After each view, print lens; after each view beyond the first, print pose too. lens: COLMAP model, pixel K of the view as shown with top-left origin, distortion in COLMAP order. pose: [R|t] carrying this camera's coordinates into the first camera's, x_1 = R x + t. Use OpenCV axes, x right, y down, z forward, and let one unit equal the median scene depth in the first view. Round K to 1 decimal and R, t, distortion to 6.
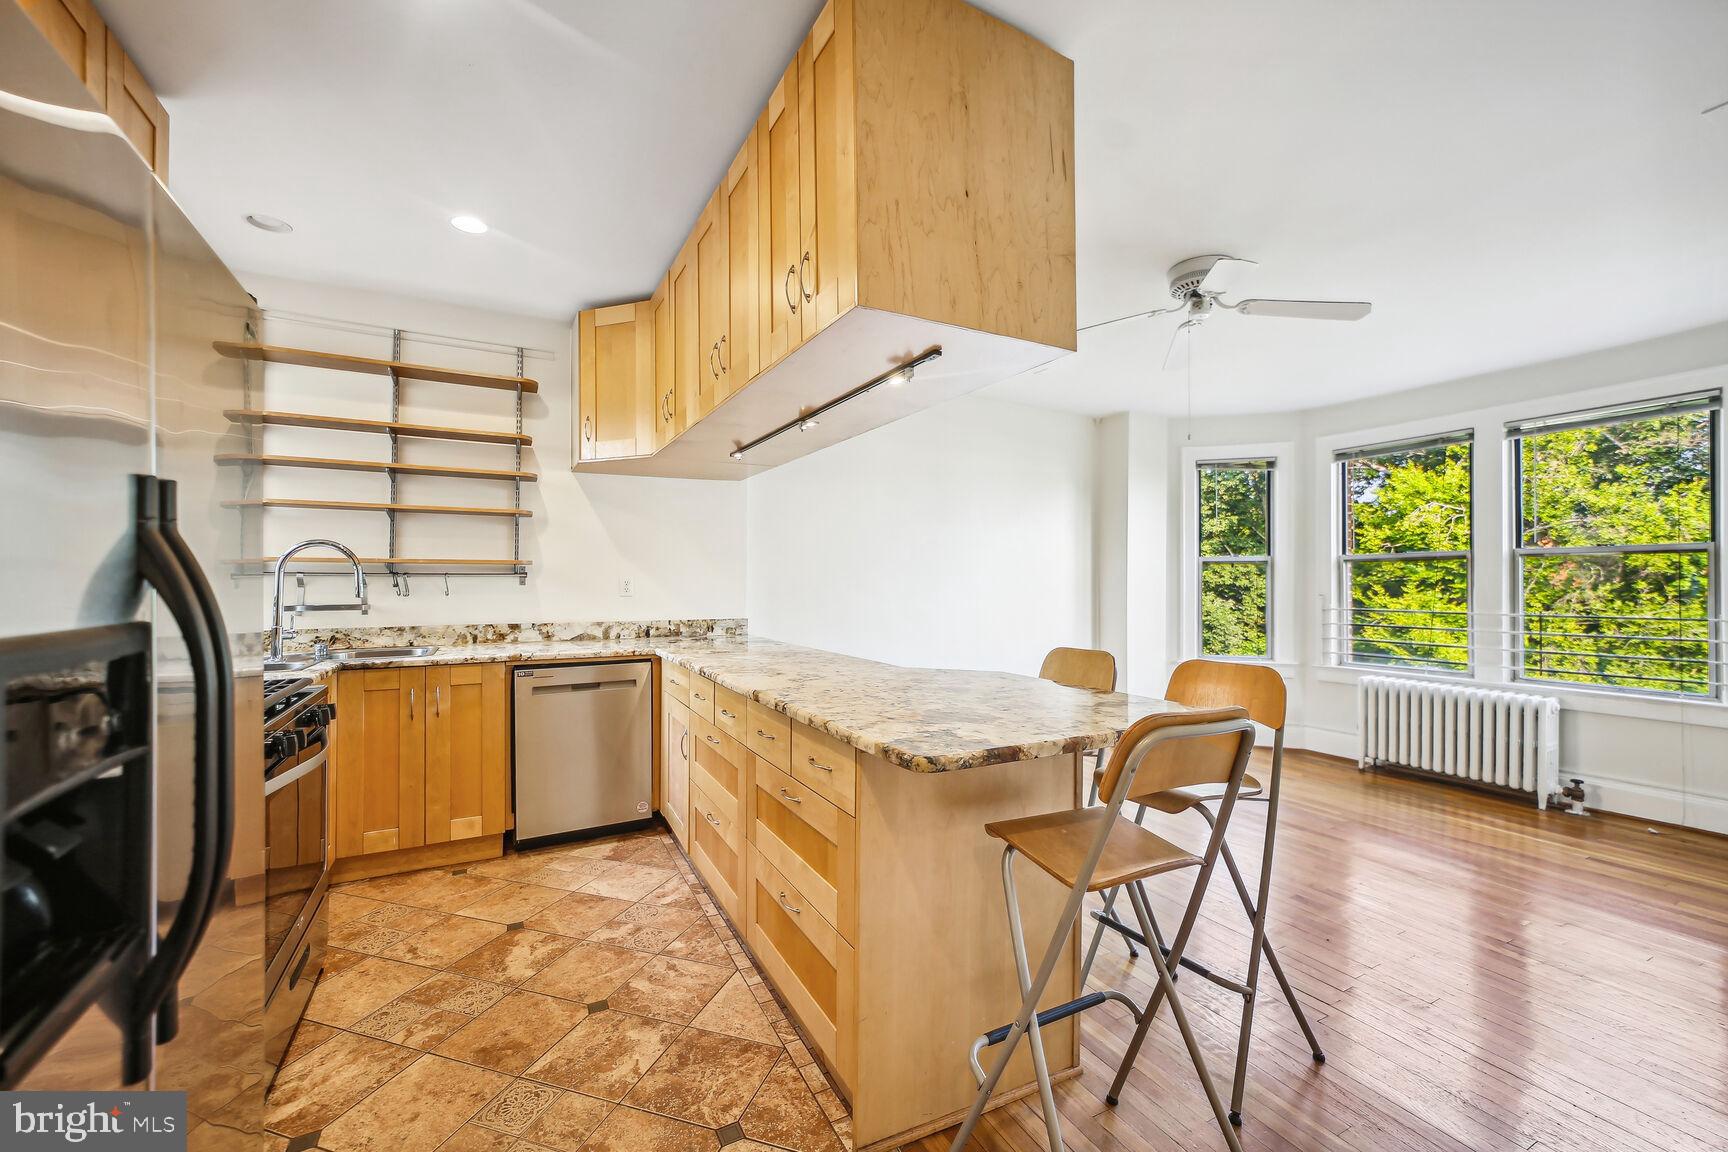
lens RADIAL K [[684.8, 0, 875.4], [0, 684.8, 580.6], [0, 0, 1]] dist [-0.009568, 0.001341]
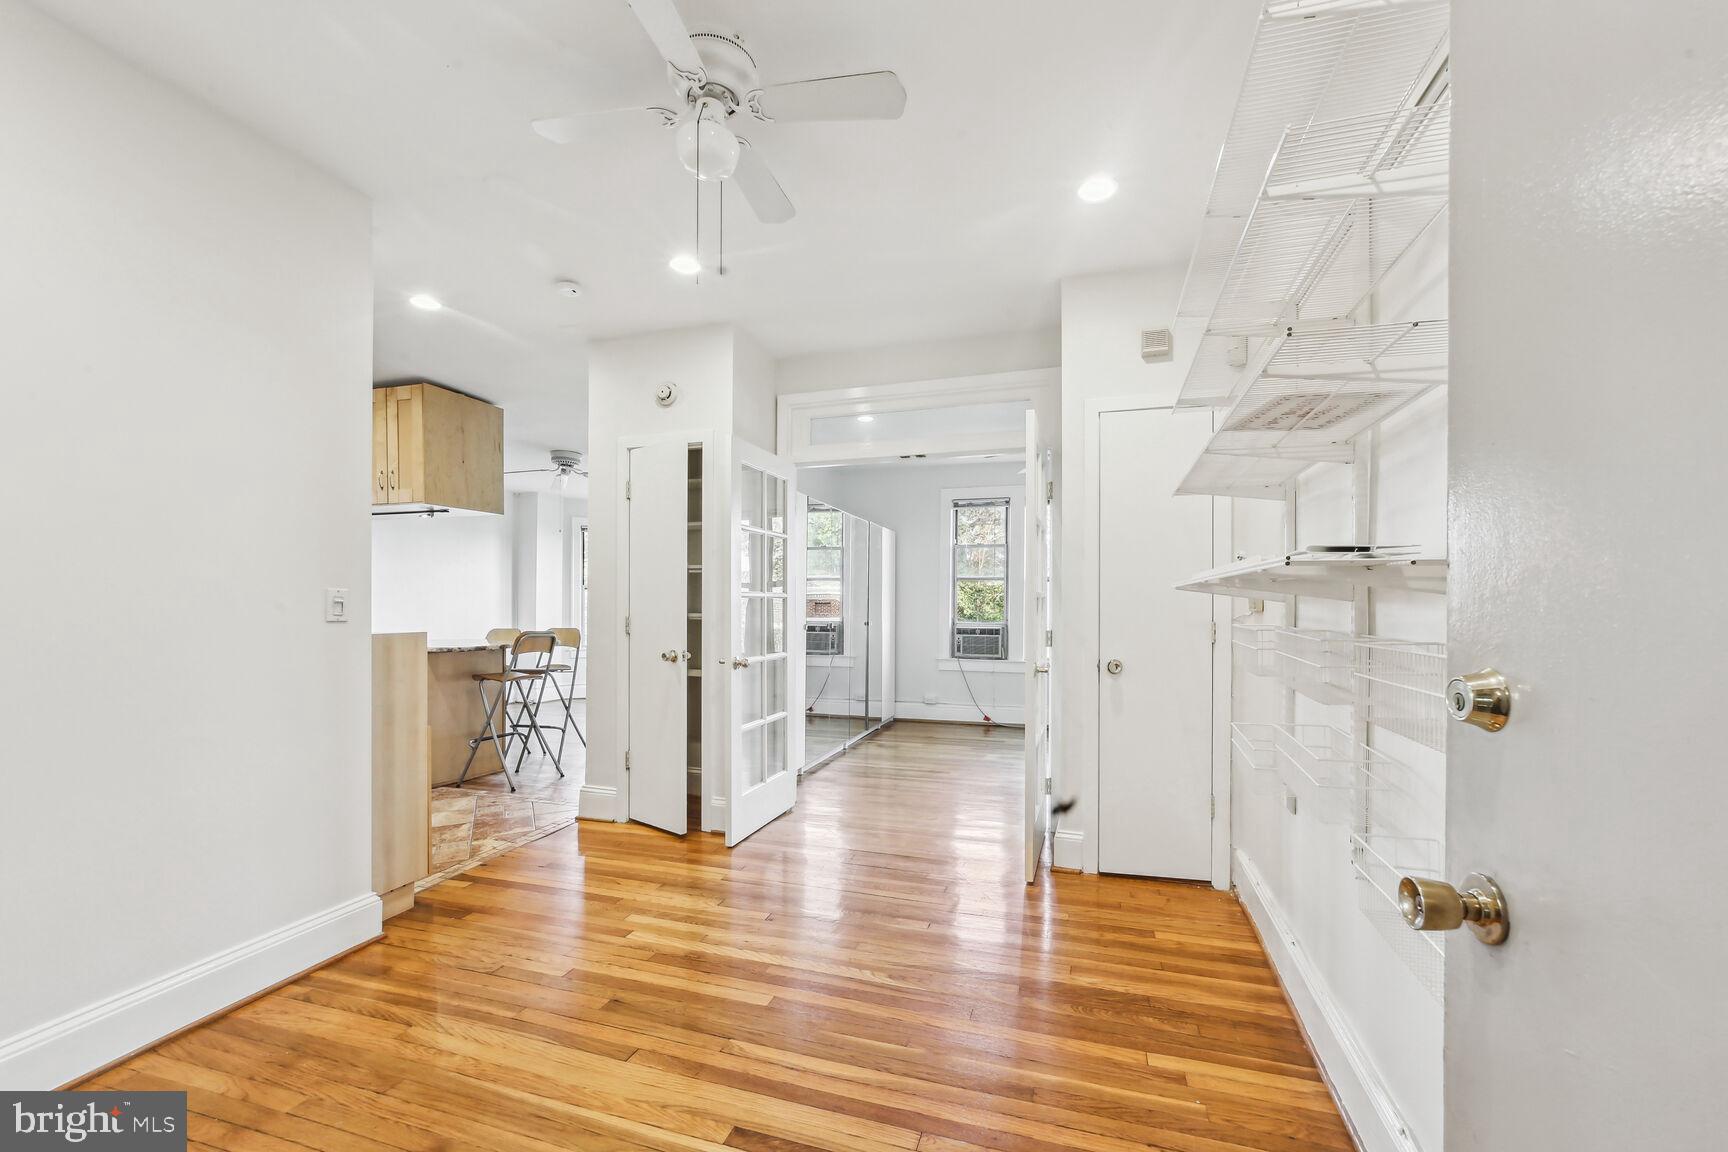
lens RADIAL K [[684.8, 0, 866.7], [0, 684.8, 604.7], [0, 0, 1]] dist [-0.009568, 0.001341]
pose [[0.711691, 0.000577, 0.702493, -0.351939], [-0.003637, 0.999989, 0.002863, 0.012045], [-0.702483, -0.004593, 0.711685, -1.170598]]
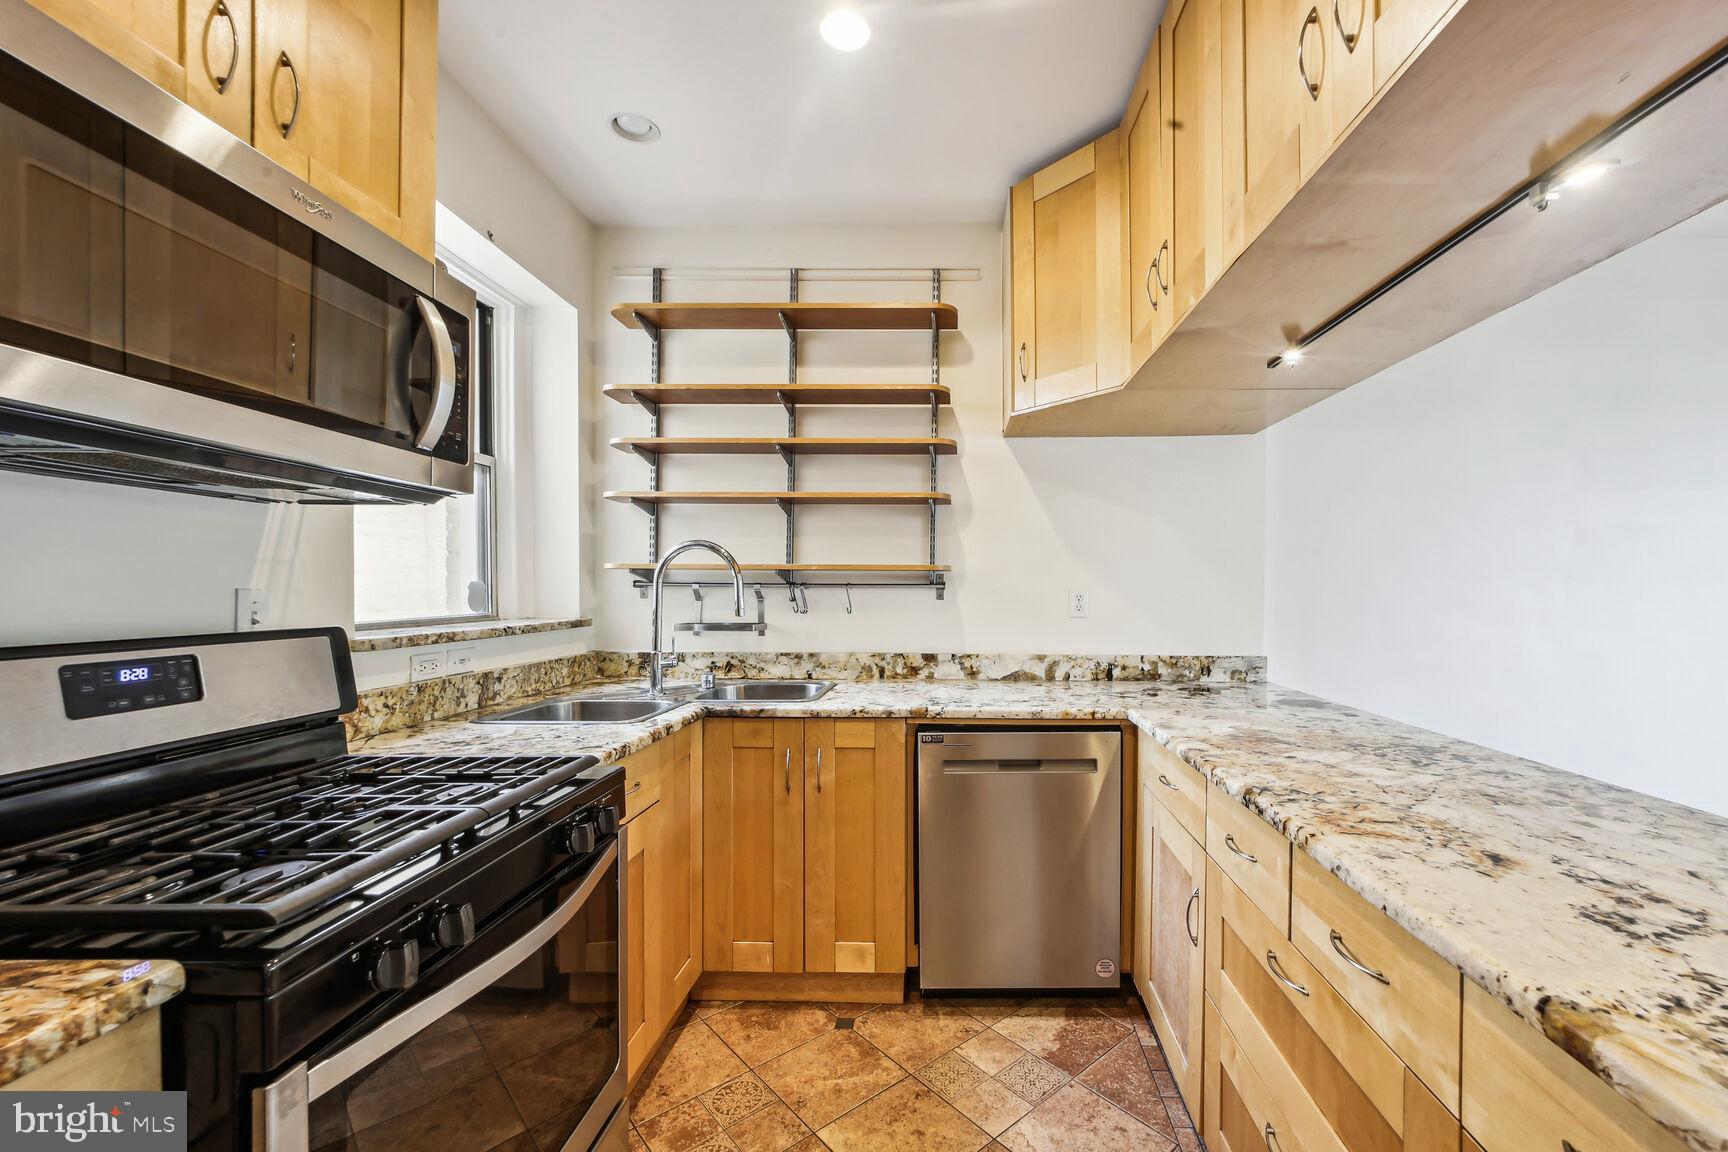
lens RADIAL K [[684.8, 0, 957.3], [0, 684.8, 587.5], [0, 0, 1]] dist [-0.009568, 0.001341]
pose [[0.873439, 0.001671, -0.486931, -0.163509], [-0.003304, 0.999991, -0.002496, -0.004968], [0.486923, 0.003789, 0.873437, 0.412552]]
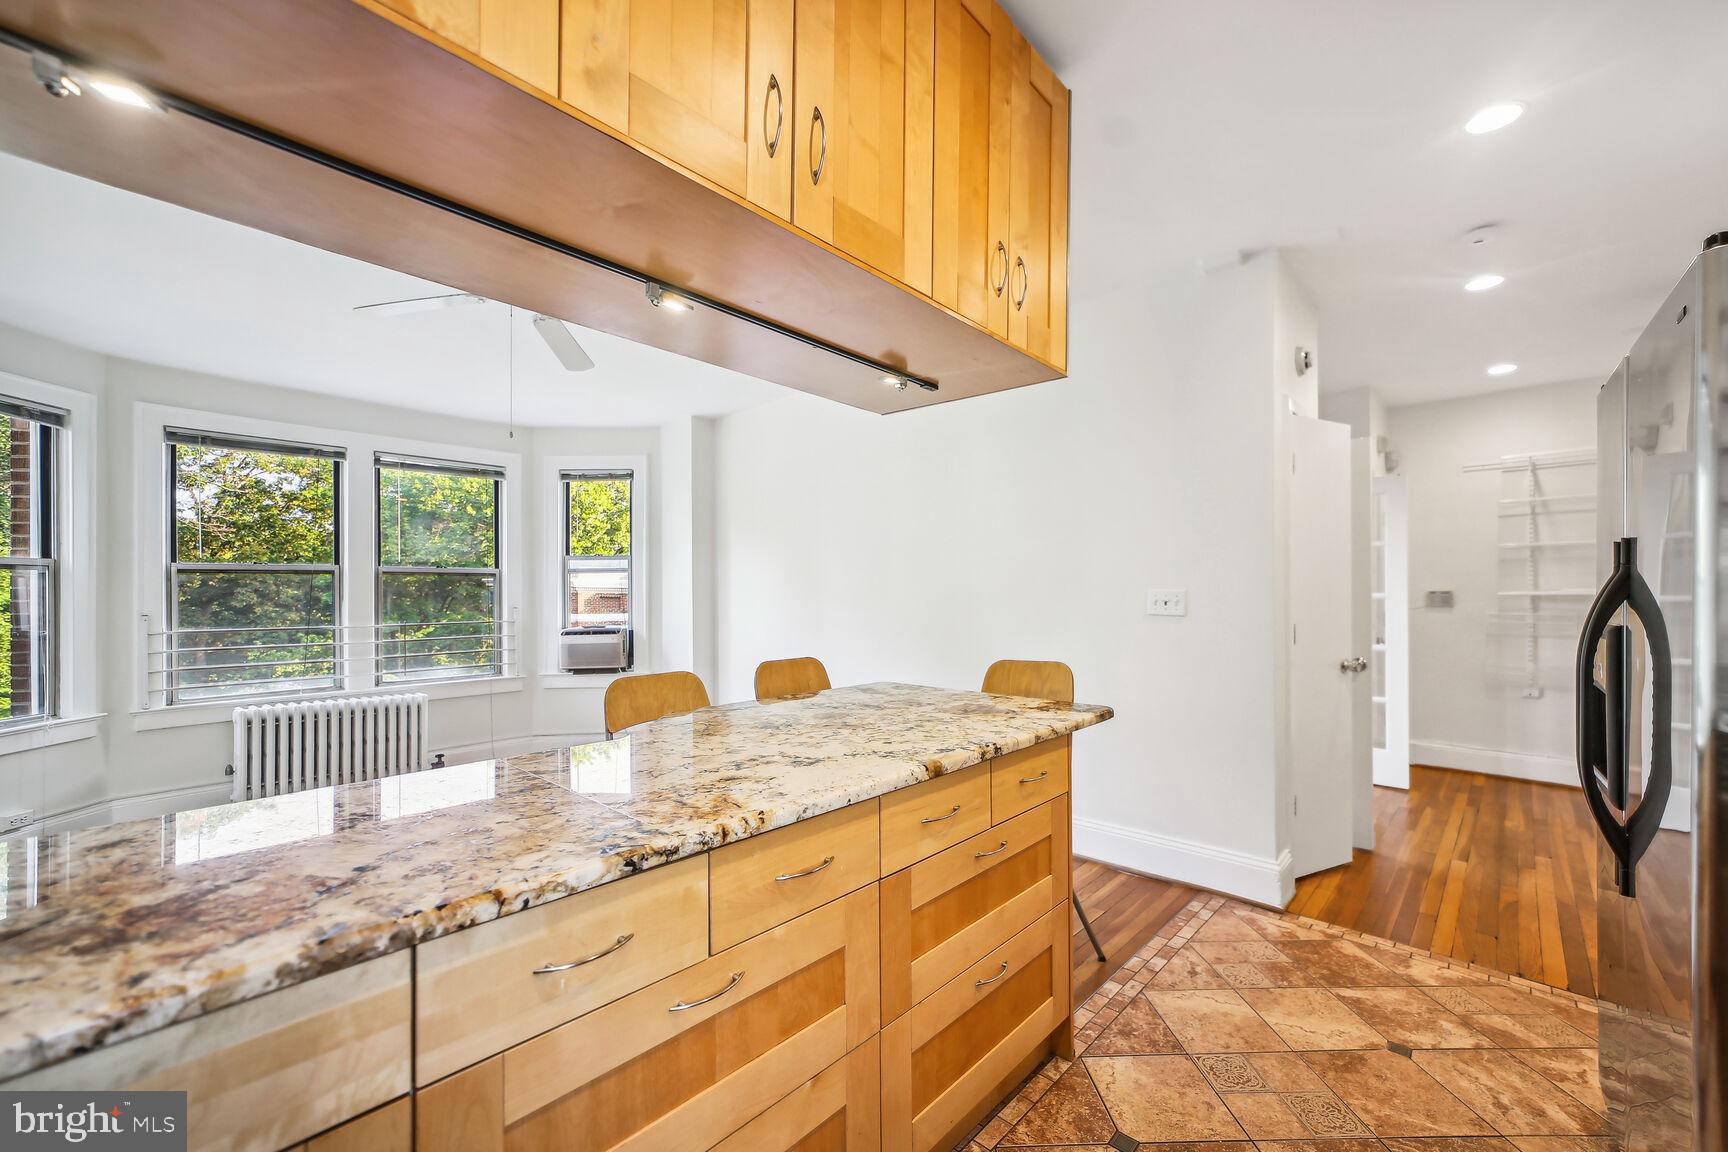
lens RADIAL K [[684.8, 0, 871.2], [0, 684.8, 594.2], [0, 0, 1]] dist [-0.009568, 0.001341]
pose [[-0.312122, 0.000321, 0.950042, -0.519246], [-0.001905, 0.999998, -0.000964, -0.003035], [-0.950040, -0.002110, -0.312120, 0.820926]]
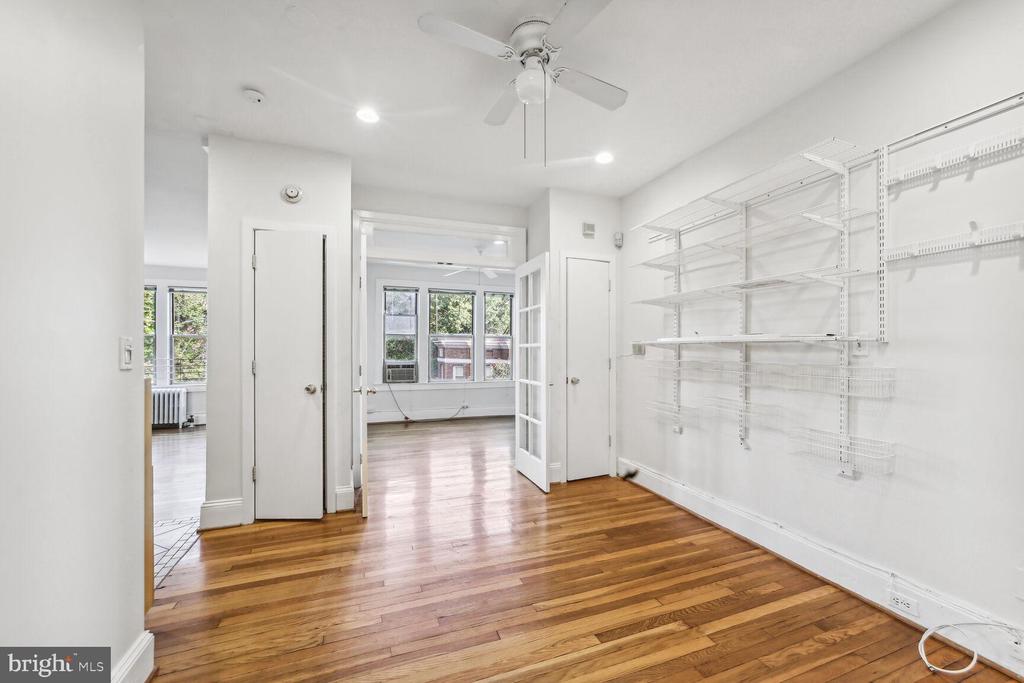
lens RADIAL K [[405.8, 0, 508.6], [0, 405.8, 348.3], [0, 0, 1]] dist [-0.009568, 0.001341]
pose [[0.128643, 0.003754, 0.991684, -0.627049], [-0.003942, 0.999987, -0.003274, 0.010587], [-0.991683, -0.003489, 0.128656, -0.705726]]
